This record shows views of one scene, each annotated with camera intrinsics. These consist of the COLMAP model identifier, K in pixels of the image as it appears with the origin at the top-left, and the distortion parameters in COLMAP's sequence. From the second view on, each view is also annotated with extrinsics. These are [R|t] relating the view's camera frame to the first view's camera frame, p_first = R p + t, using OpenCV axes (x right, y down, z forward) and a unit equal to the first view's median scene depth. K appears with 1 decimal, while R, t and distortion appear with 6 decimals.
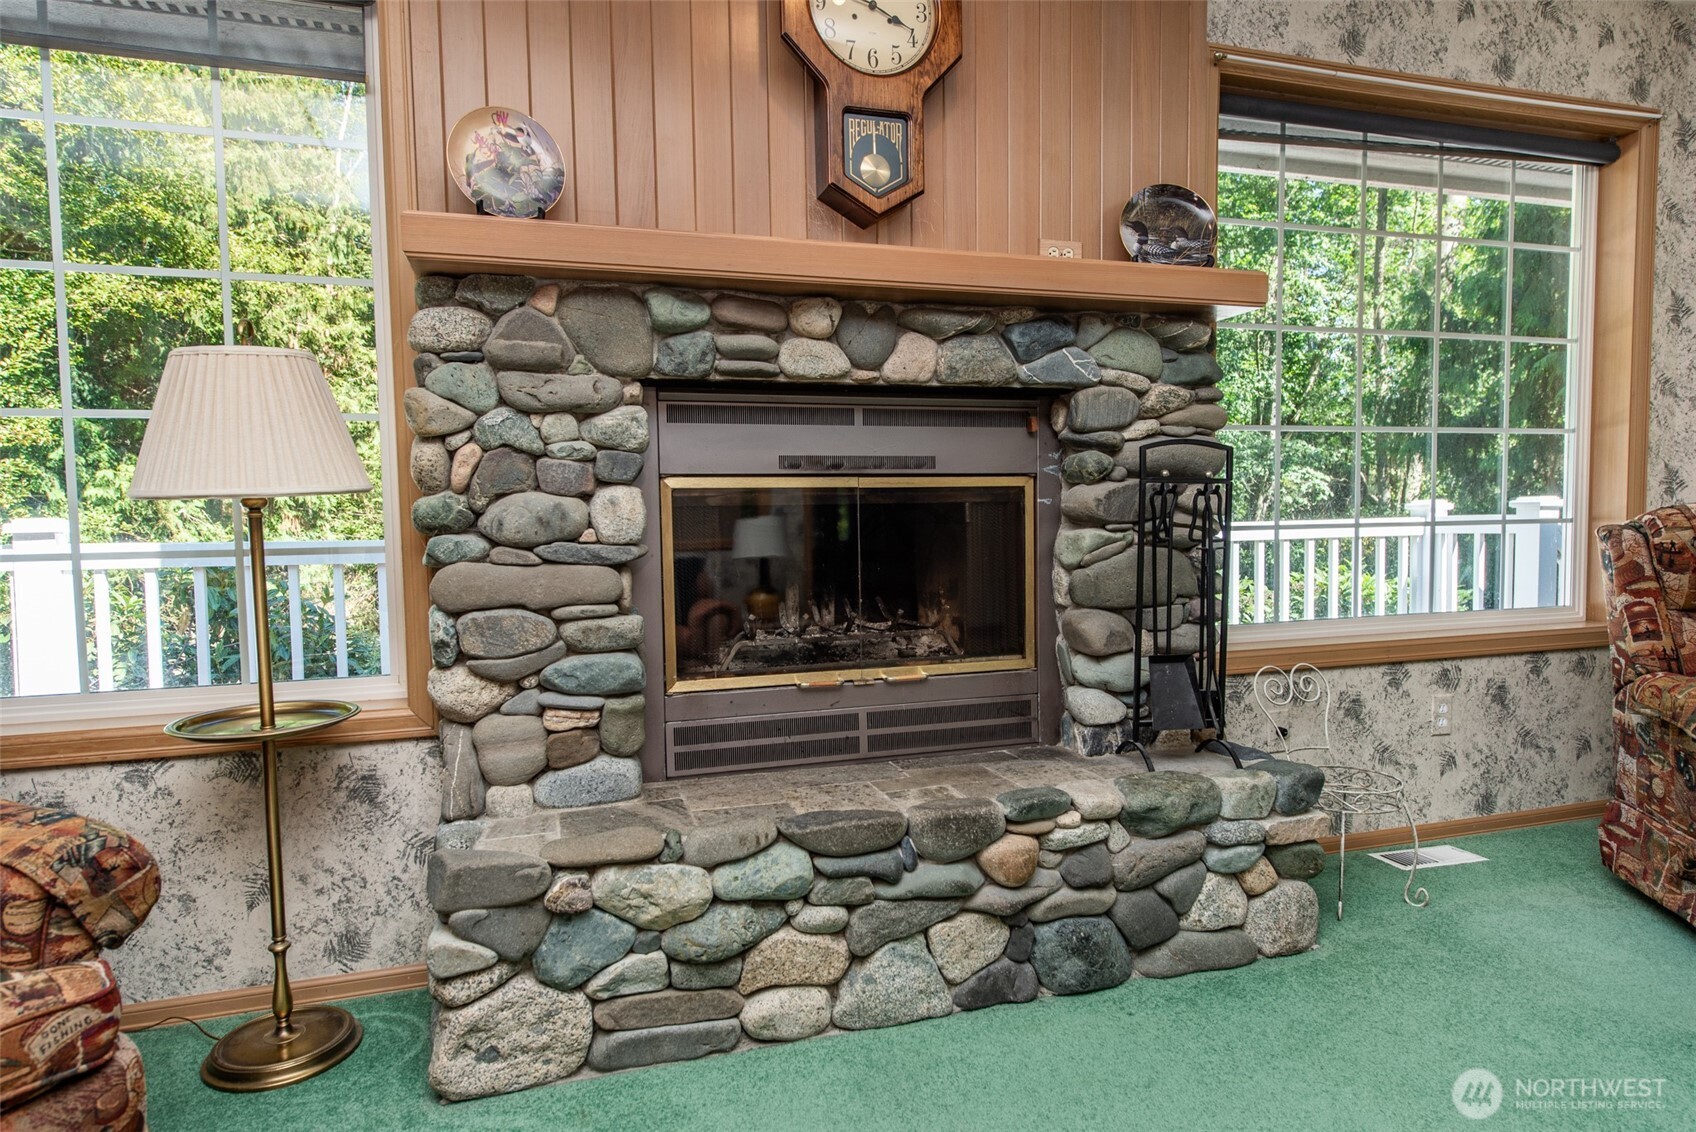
lens RADIAL K [[1025.6, 0, 848.4], [0, 1025.6, 567.5], [0, 0, 1]] dist [-0.000231, -0.000005]
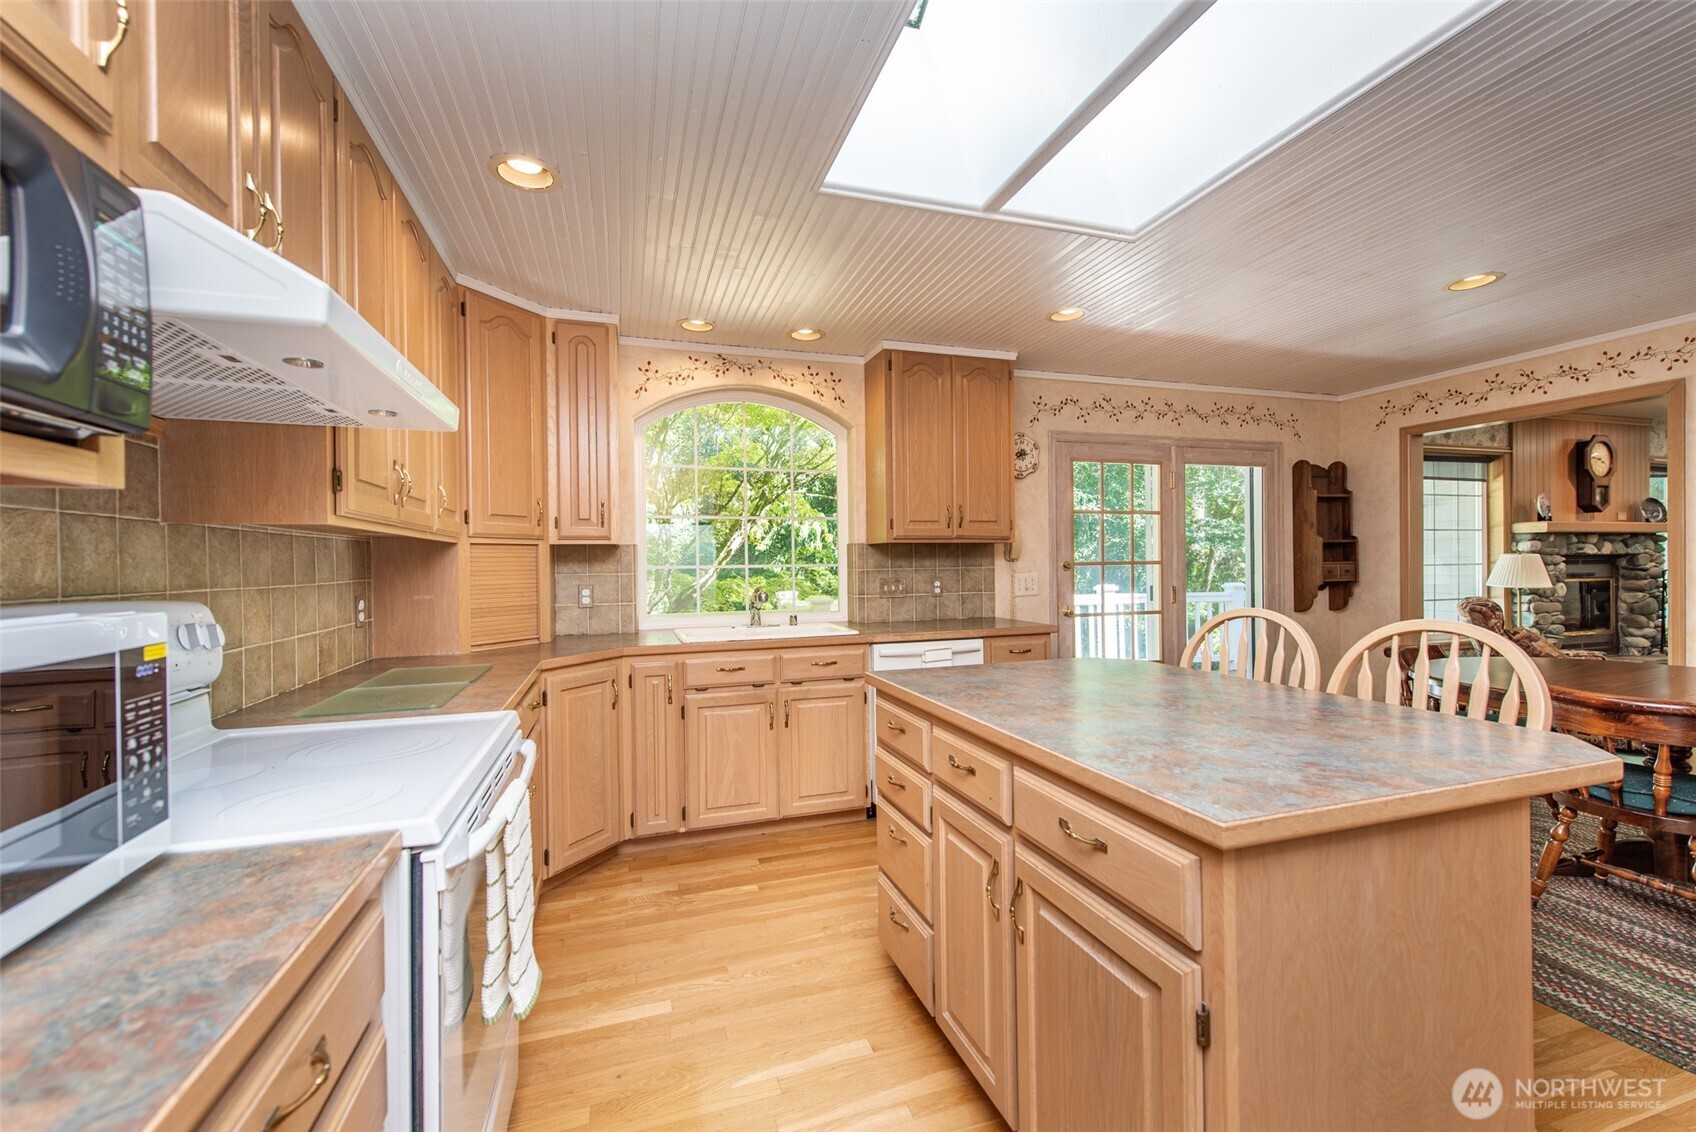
lens RADIAL K [[709.8, 0, 850.3], [0, 709.8, 564.3], [0, 0, 1]] dist [0.000453, 0.000048]
pose [[0.999988, -0.002994, 0.003939, -2.849201], [0.003253, 0.997713, -0.067512, 0.026754], [-0.003728, 0.067524, 0.997711, -1.679340]]
